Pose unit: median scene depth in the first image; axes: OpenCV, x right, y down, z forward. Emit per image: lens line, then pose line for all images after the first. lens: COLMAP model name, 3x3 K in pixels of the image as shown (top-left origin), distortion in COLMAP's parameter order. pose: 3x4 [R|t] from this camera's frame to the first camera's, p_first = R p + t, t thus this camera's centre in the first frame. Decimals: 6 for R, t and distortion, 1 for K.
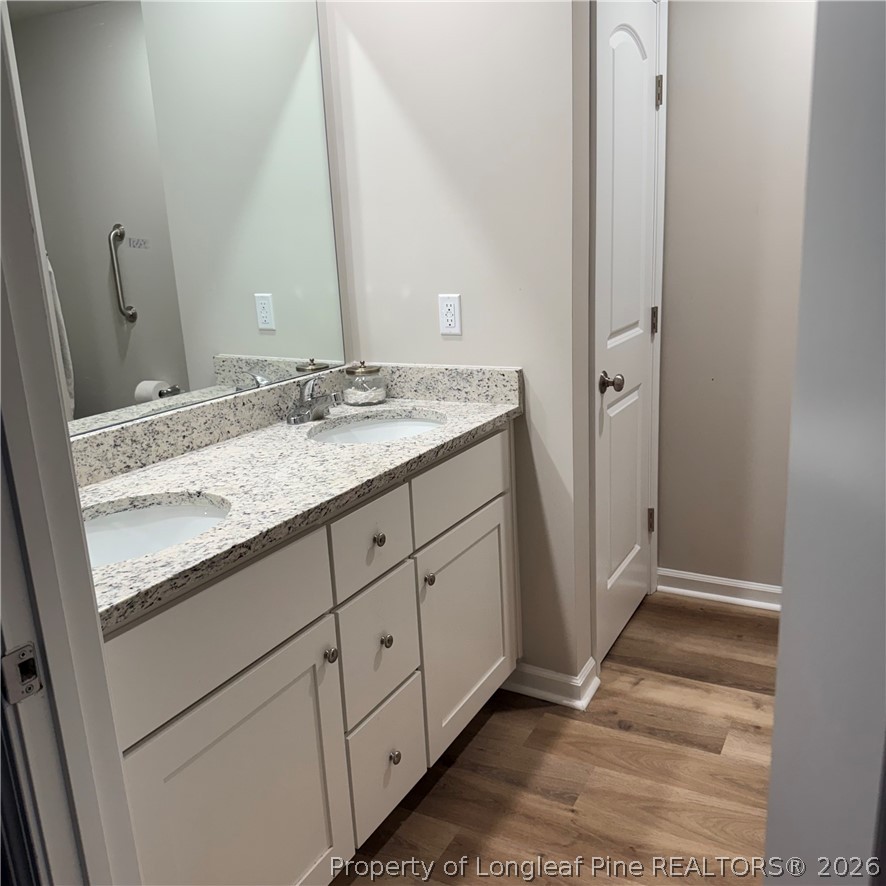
lens RADIAL K [[817.5, 0, 443.0], [0, 817.5, 443.0], [0, 0, 1]] dist [0.225575, -0.388857]
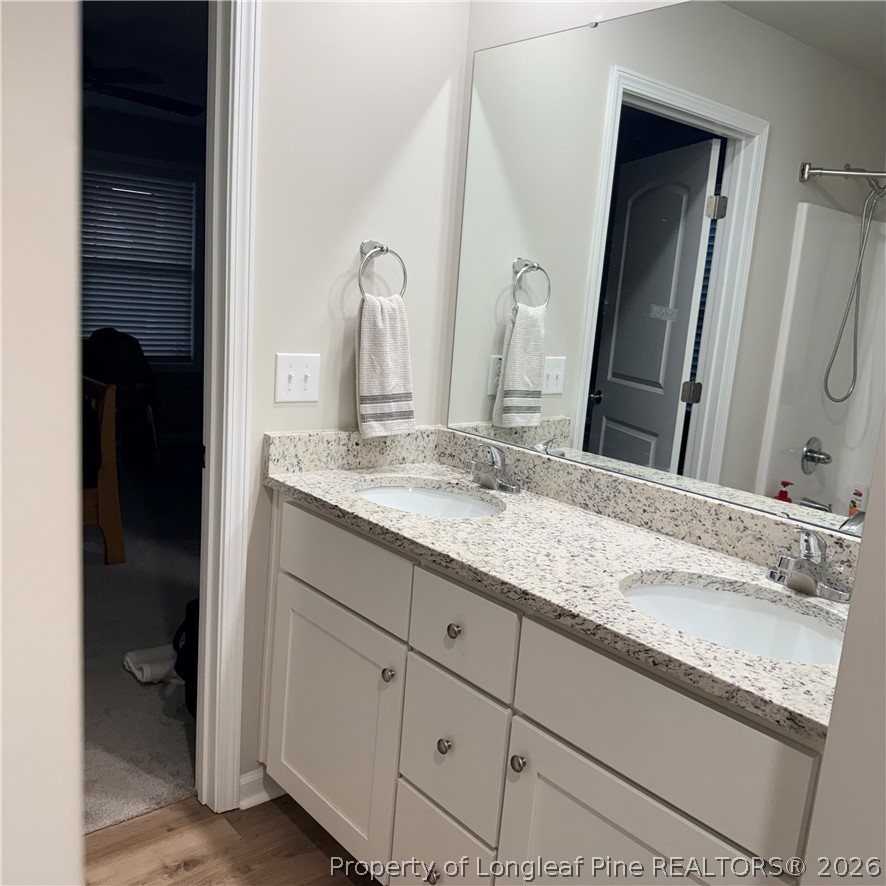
lens RADIAL K [[817.5, 0, 443.0], [0, 817.5, 443.0], [0, 0, 1]] dist [0.225575, -0.388857]
pose [[-0.351447, 0.191437, -0.916426, 0.560178], [-0.289748, 0.908569, 0.300913, -0.264379], [0.890242, 0.371288, -0.263845, 0.895285]]
